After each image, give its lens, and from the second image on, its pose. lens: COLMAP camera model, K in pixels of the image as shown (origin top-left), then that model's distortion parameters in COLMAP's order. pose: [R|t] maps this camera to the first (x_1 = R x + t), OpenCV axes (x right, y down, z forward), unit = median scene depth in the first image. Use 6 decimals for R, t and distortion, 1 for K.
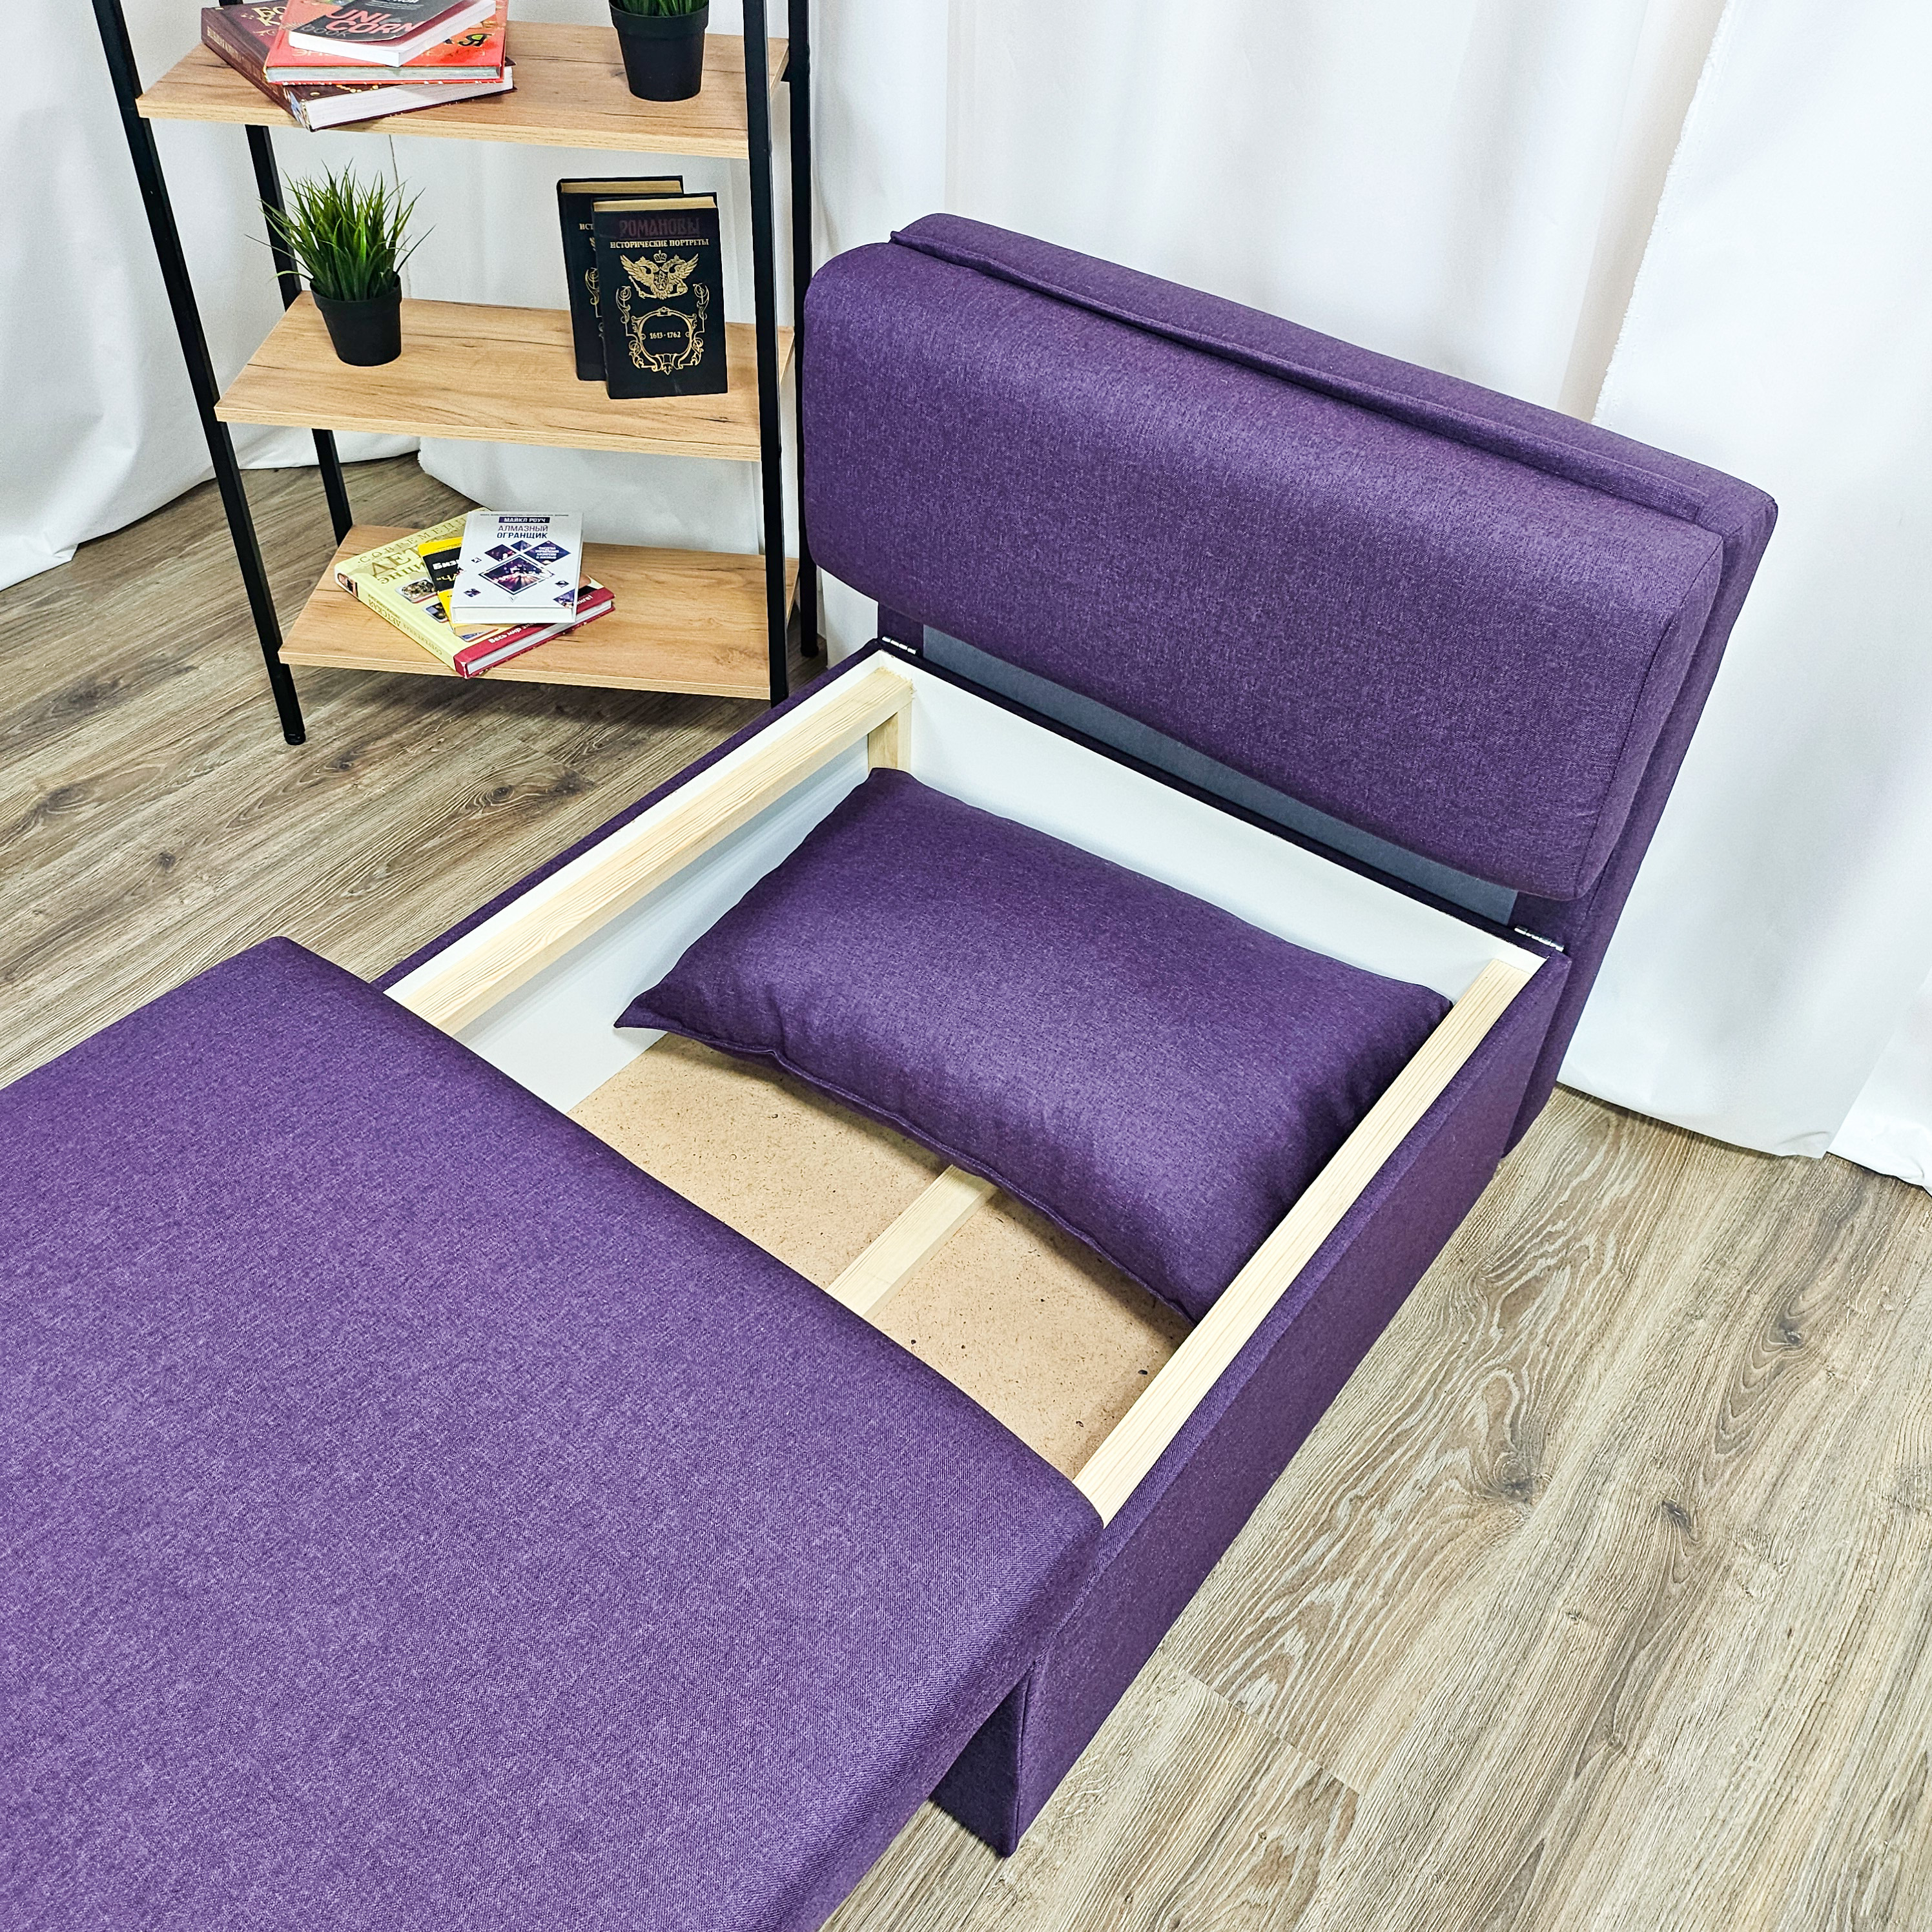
lens RADIAL K [[1854.4, 0, 953.9], [0, 1854.4, 986.5], [0, 0, 1]] dist [0.023957, 0.000000]
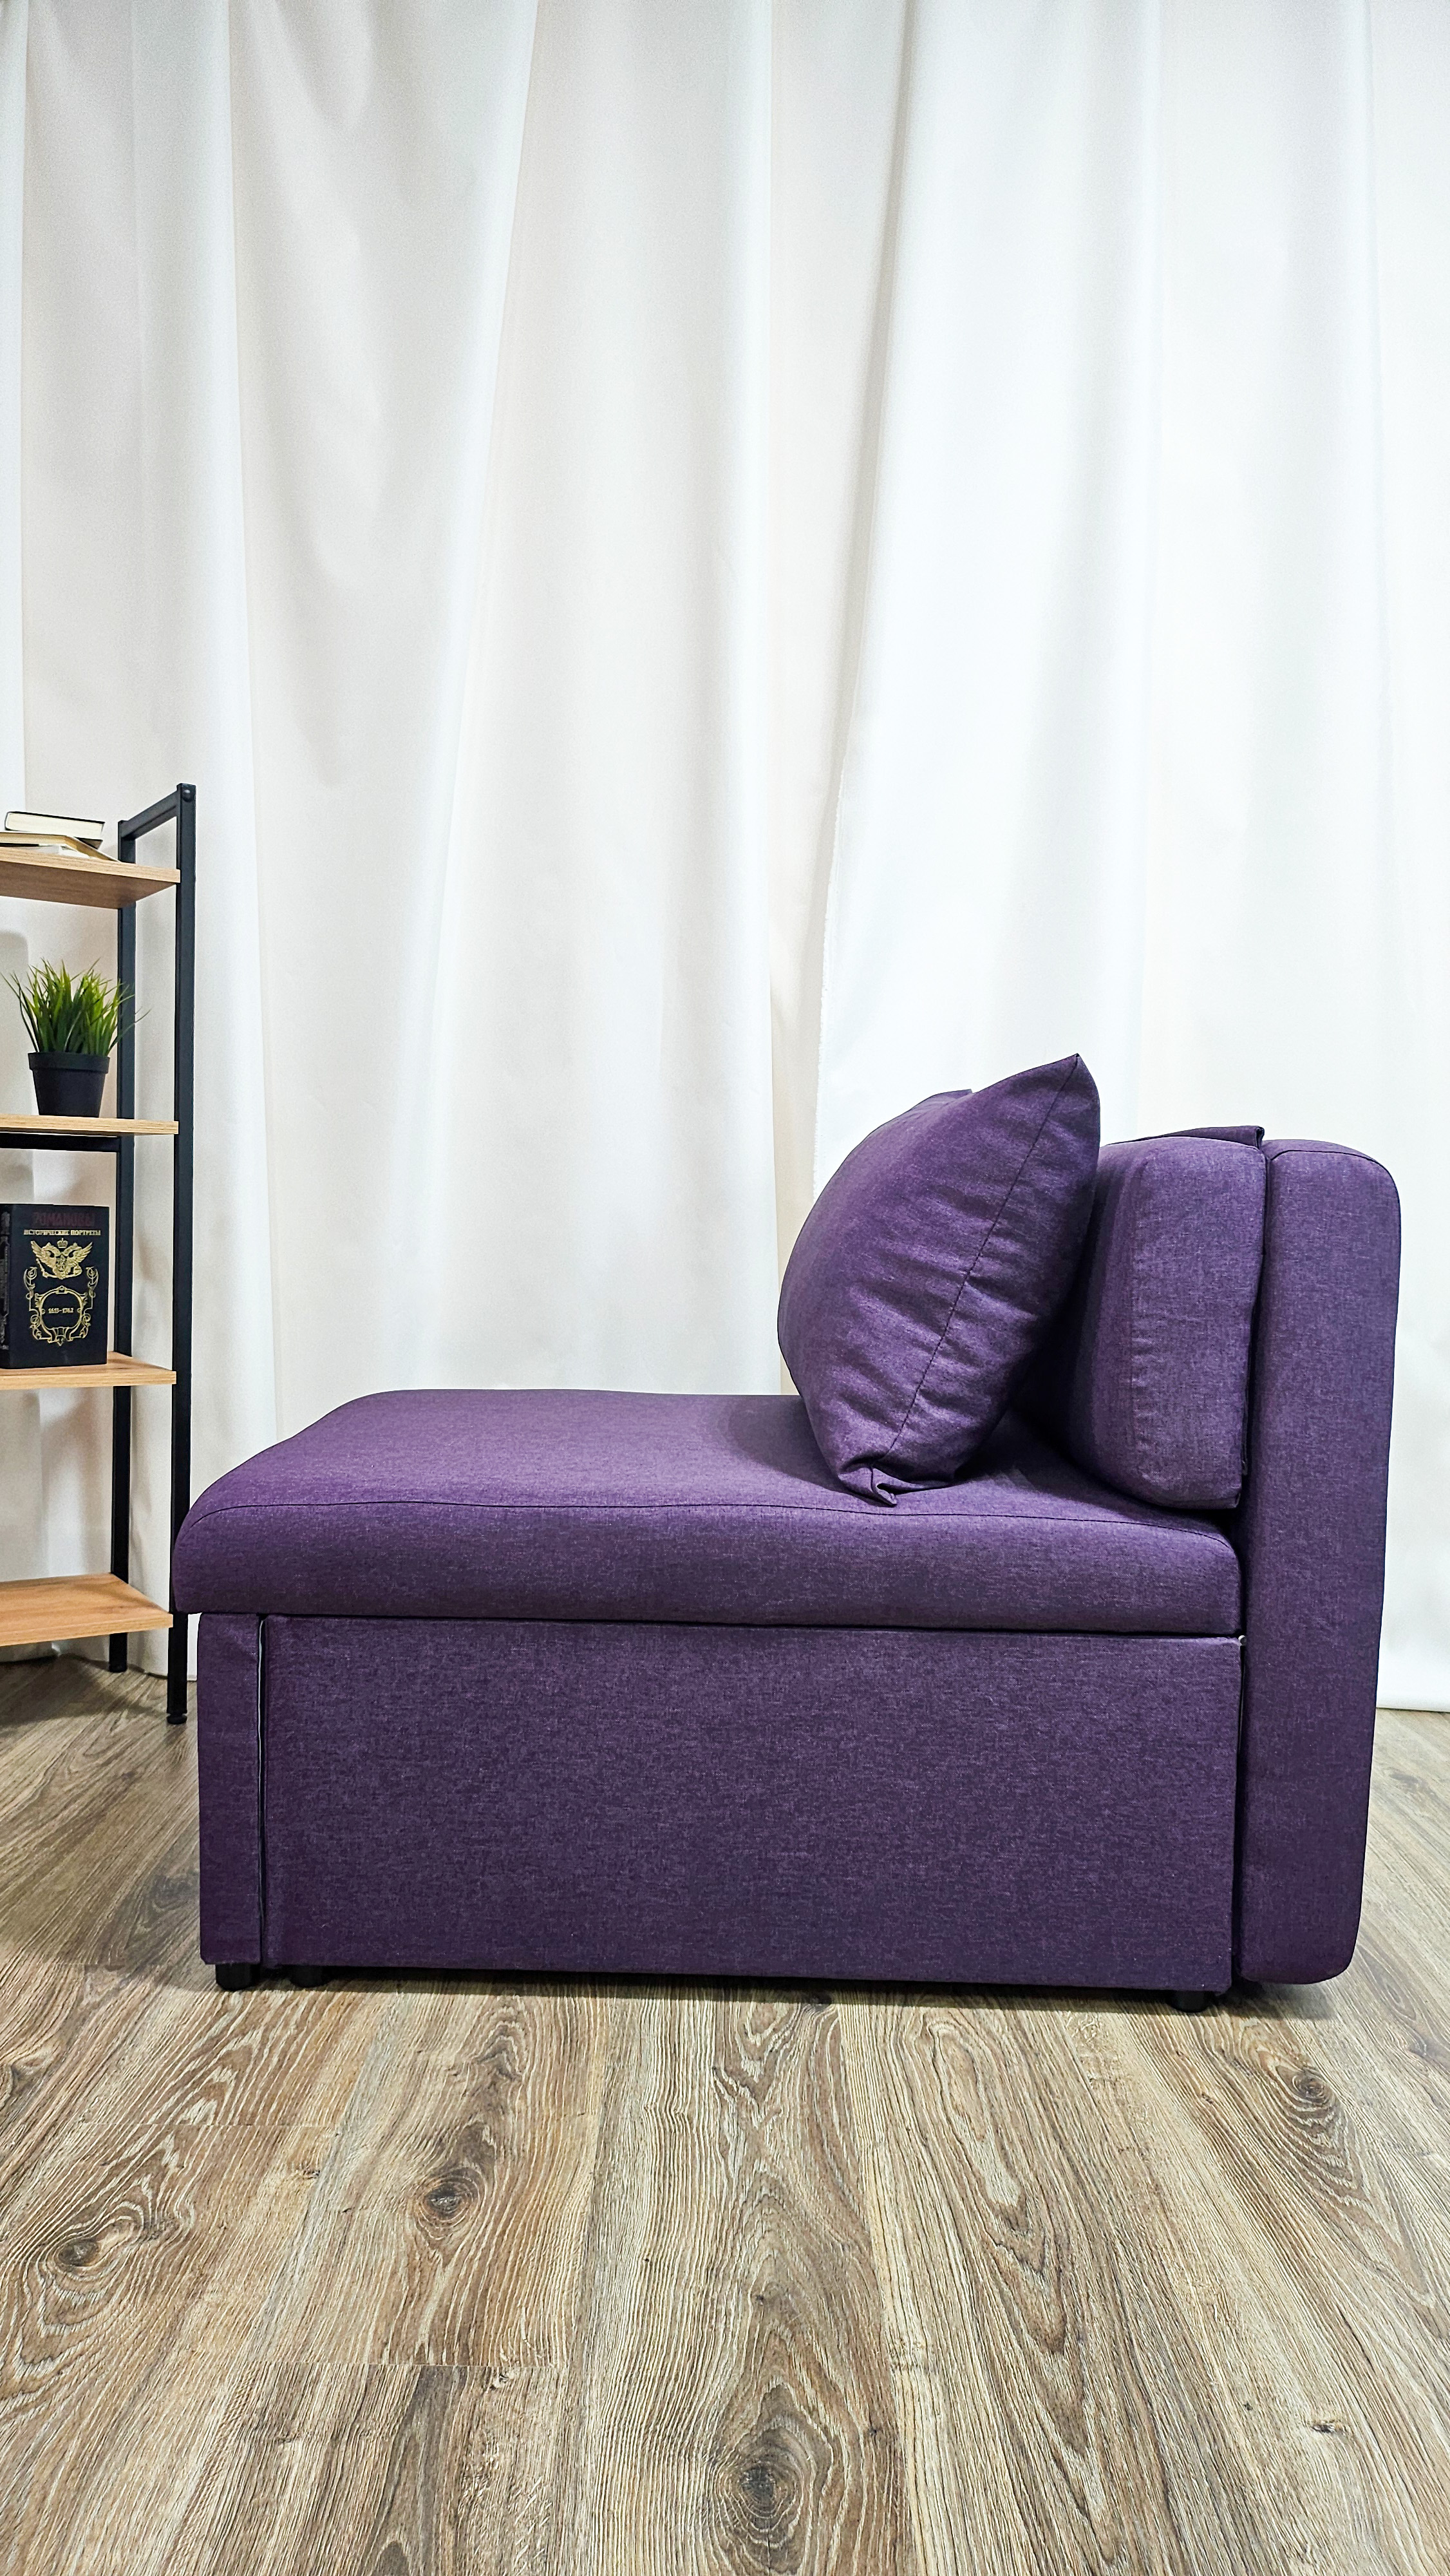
lens RADIAL K [[1840.9, 0, 758.4], [0, 1840.9, 1270.6], [0, 0, 1]] dist [0.069065, -0.093317]
pose [[0.786002, -0.037453, 0.617088, -0.658236], [0.431569, 0.747947, -0.504306, 0.504770], [-0.442662, 0.662701, 0.604051, 0.112198]]
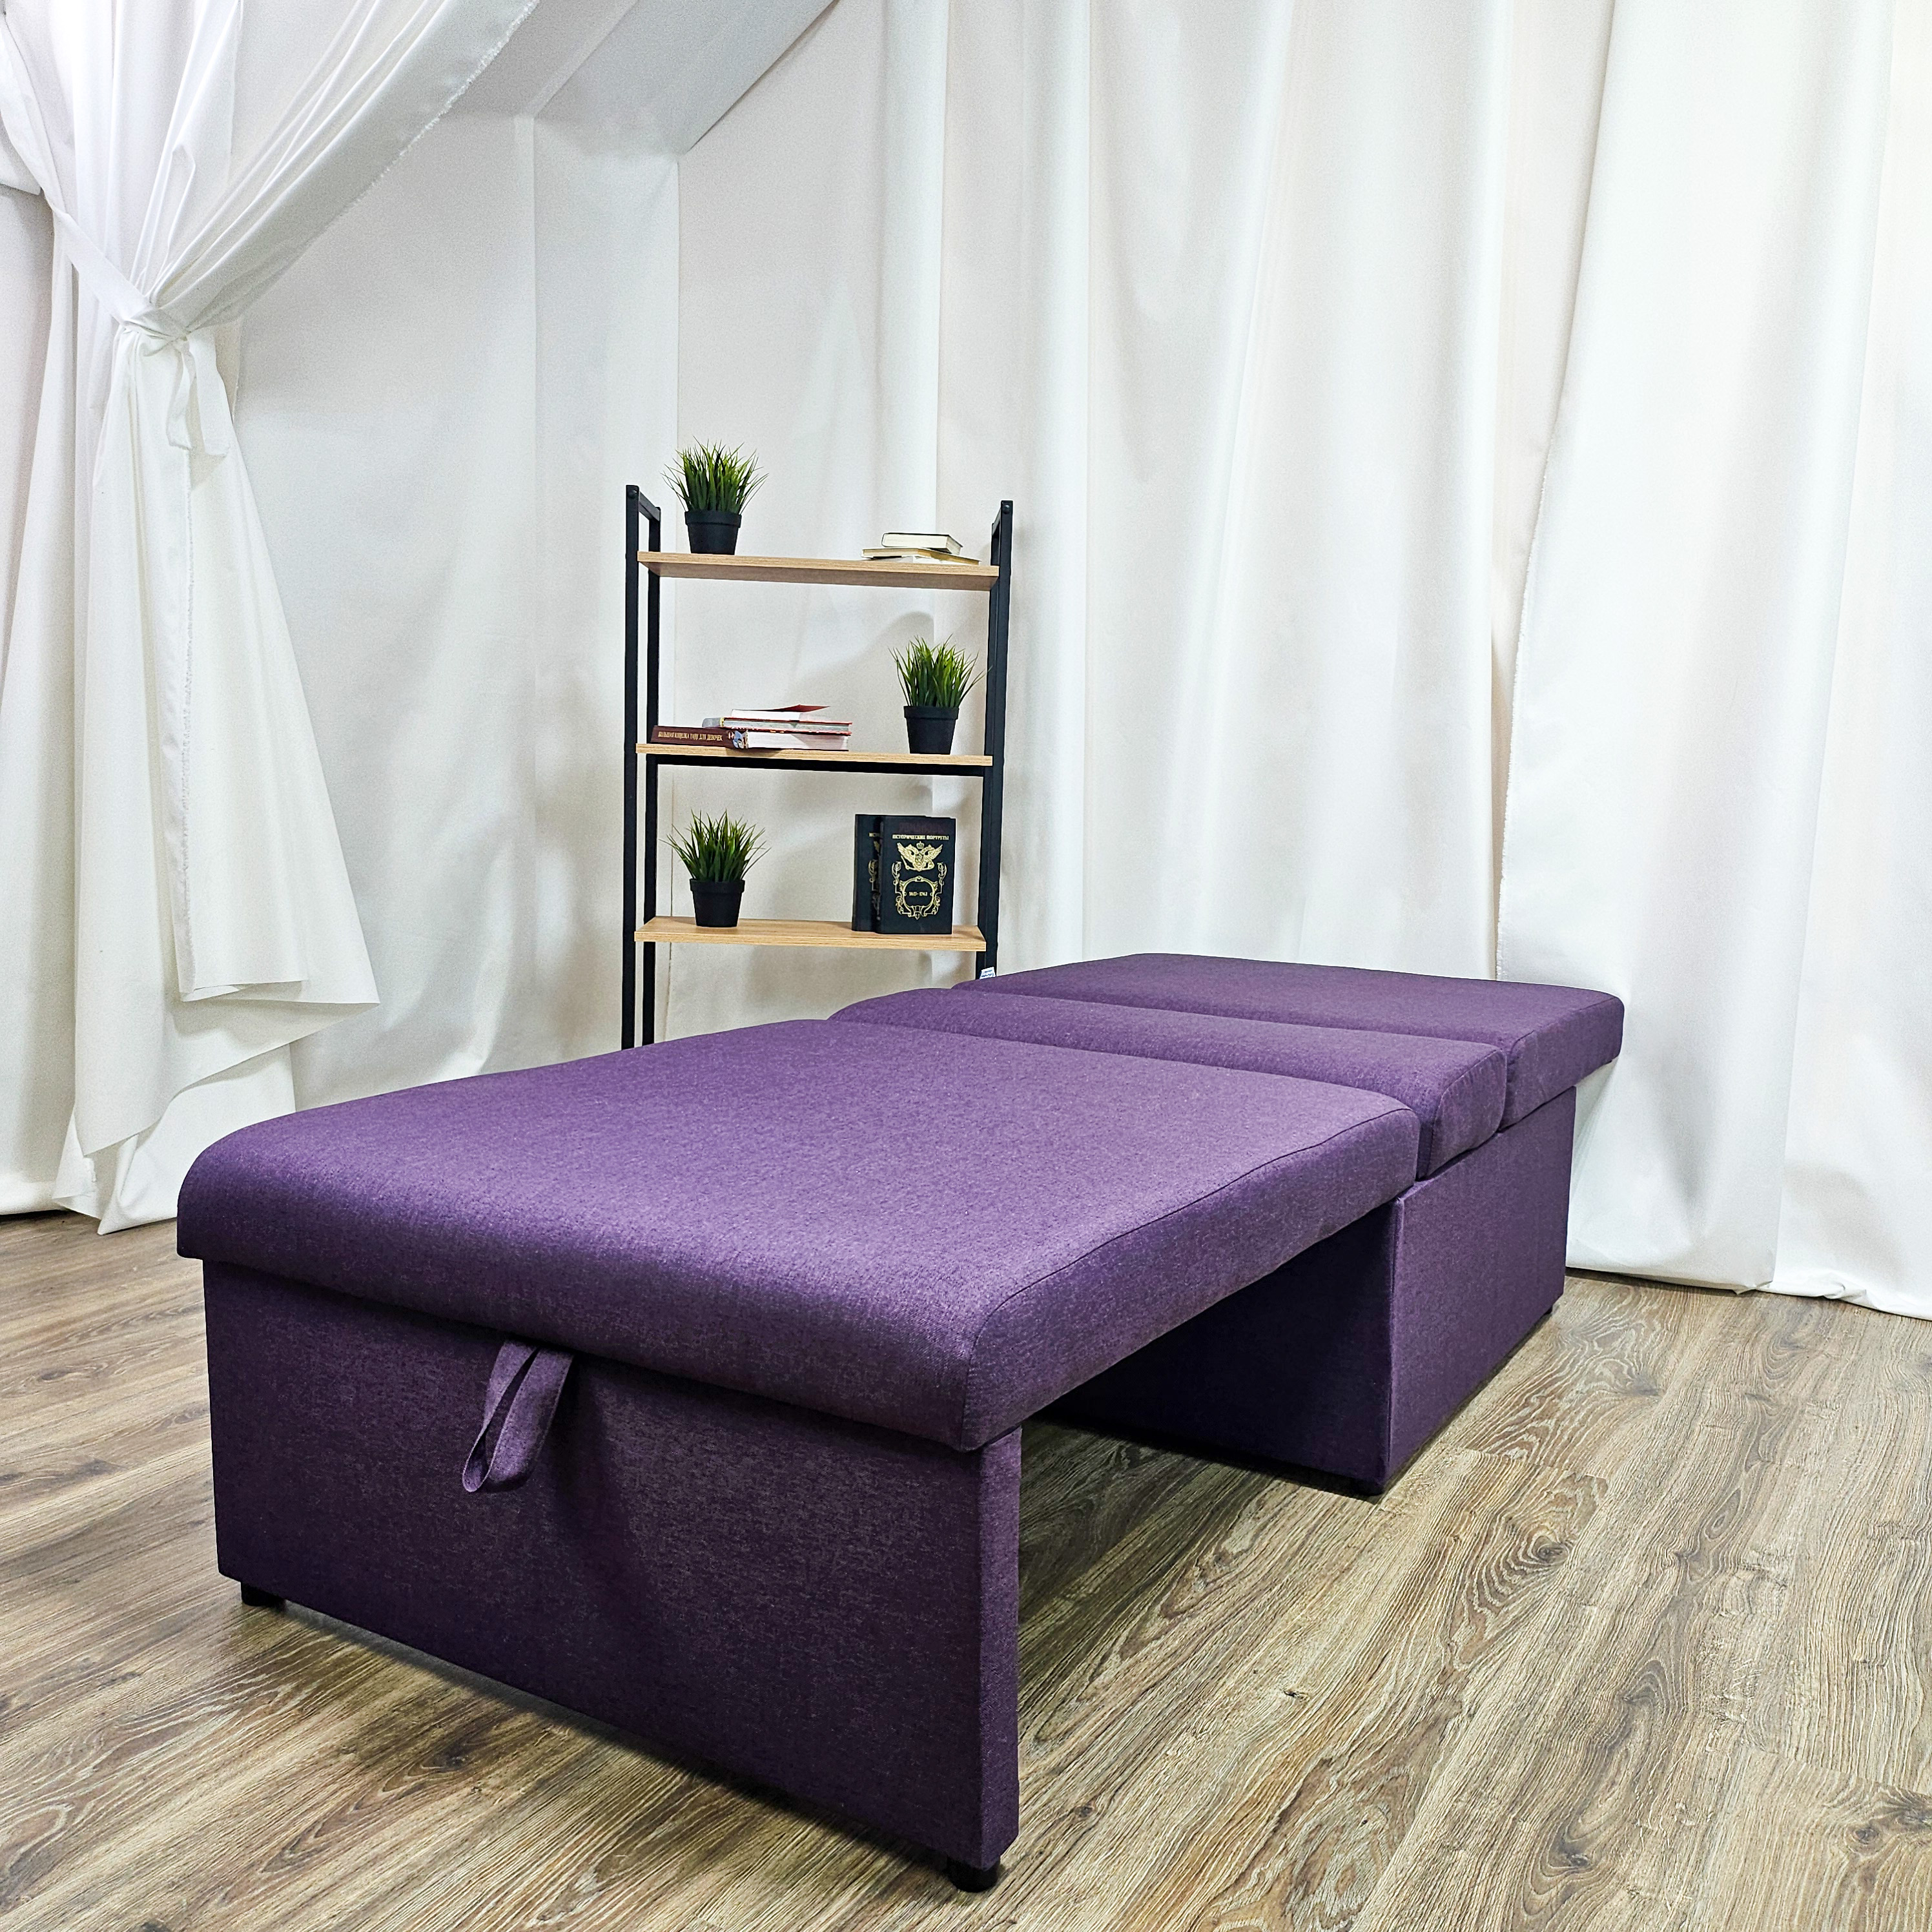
lens RADIAL K [[1854.4, 0, 972.7], [0, 1854.4, 978.5], [0, 0, 1]] dist [0.023957, 0.000000]
pose [[0.992445, -0.018195, 0.121336, -0.379241], [0.087954, 0.795014, -0.600180, 0.835985], [-0.085544, 0.606318, 0.790608, -0.276154]]
